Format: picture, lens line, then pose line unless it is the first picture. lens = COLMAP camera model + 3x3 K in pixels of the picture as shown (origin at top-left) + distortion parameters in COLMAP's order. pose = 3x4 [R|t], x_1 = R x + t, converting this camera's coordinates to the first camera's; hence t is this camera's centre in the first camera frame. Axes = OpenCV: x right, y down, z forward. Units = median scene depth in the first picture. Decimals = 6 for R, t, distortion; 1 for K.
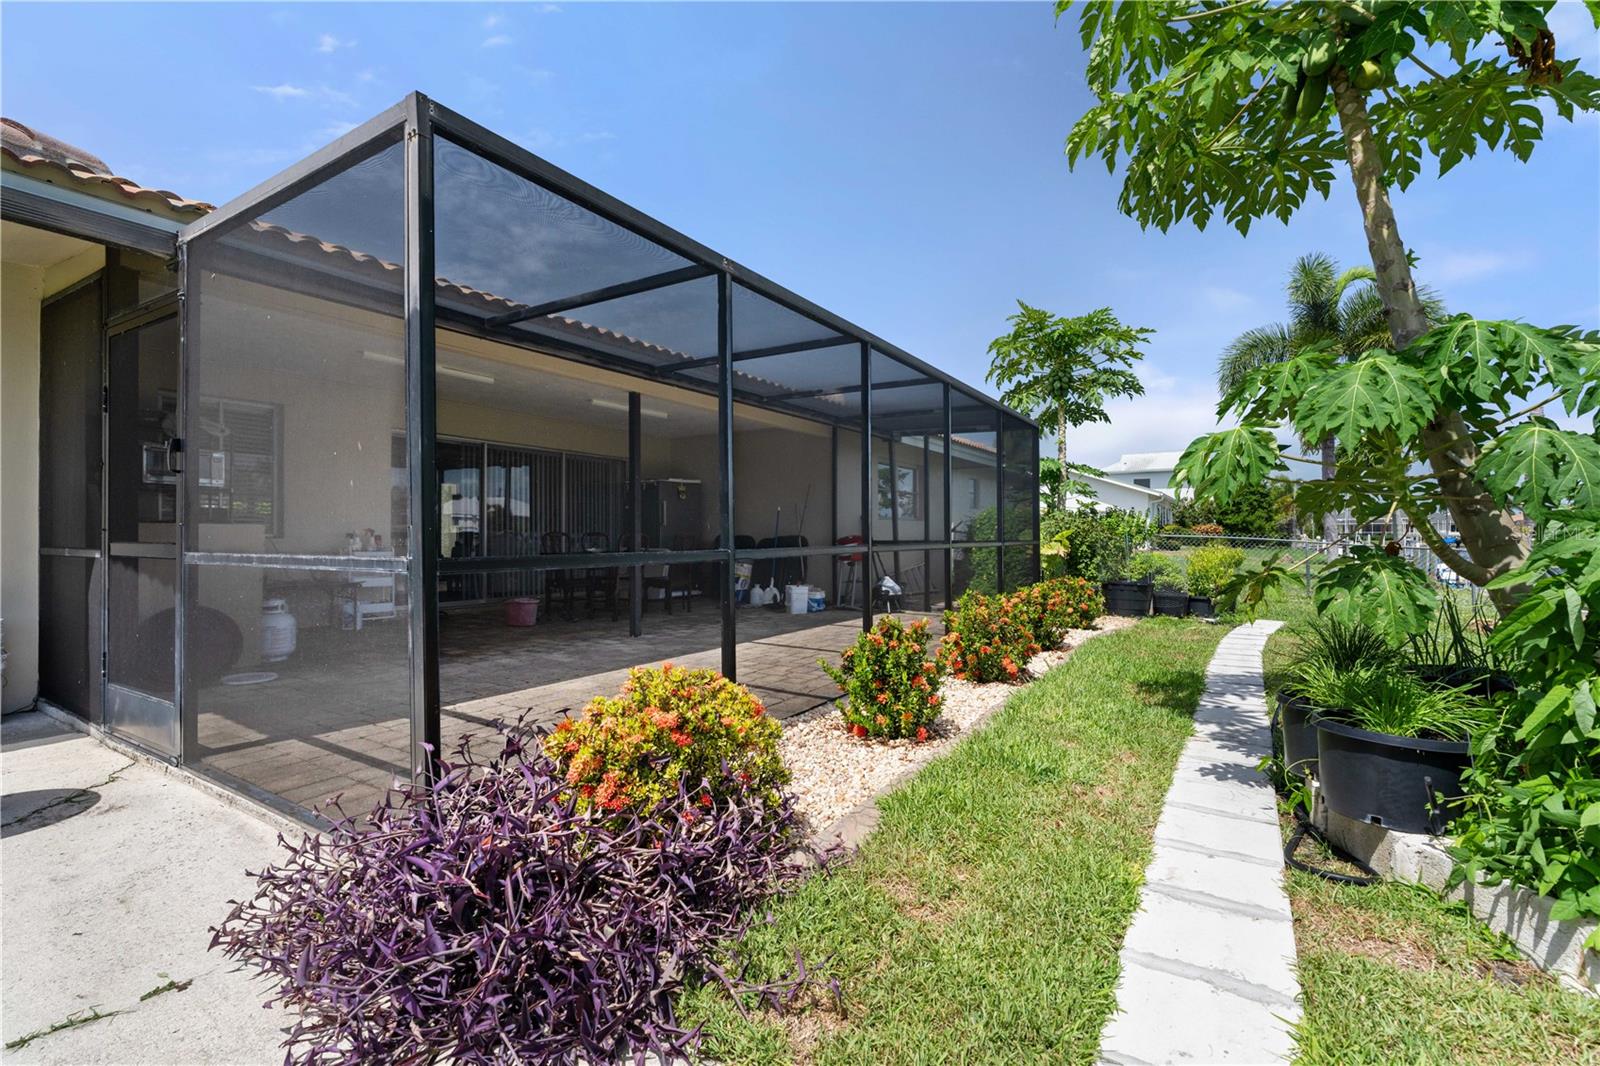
lens RADIAL K [[720.9, 0, 800.4], [0, 720.9, 529.9], [0, 0, 1]] dist [0.001109, 0.000521]
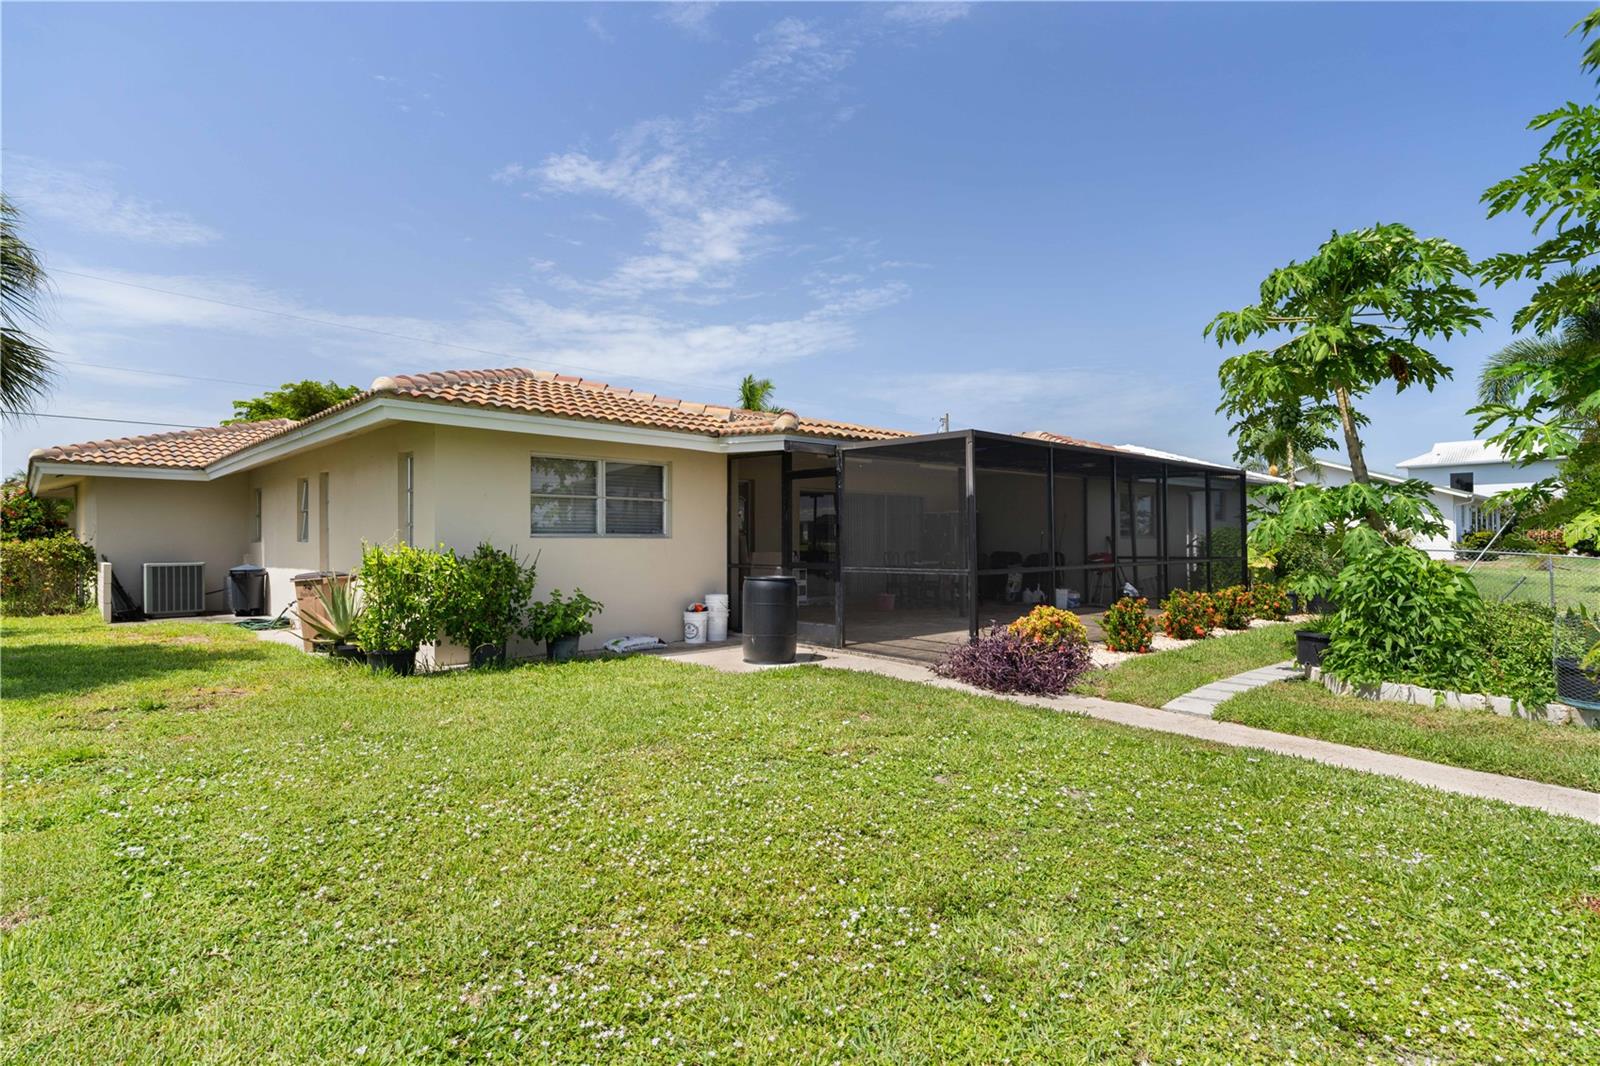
lens RADIAL K [[834.5, 0, 800.0], [0, 834.5, 533.0], [0, 0, 1]] dist [-0.001844, -0.000343]
pose [[0.966737, -0.006742, -0.255682, -0.075778], [0.006301, 0.999977, -0.002547, -0.030298], [0.255694, 0.000851, 0.966758, -0.692657]]
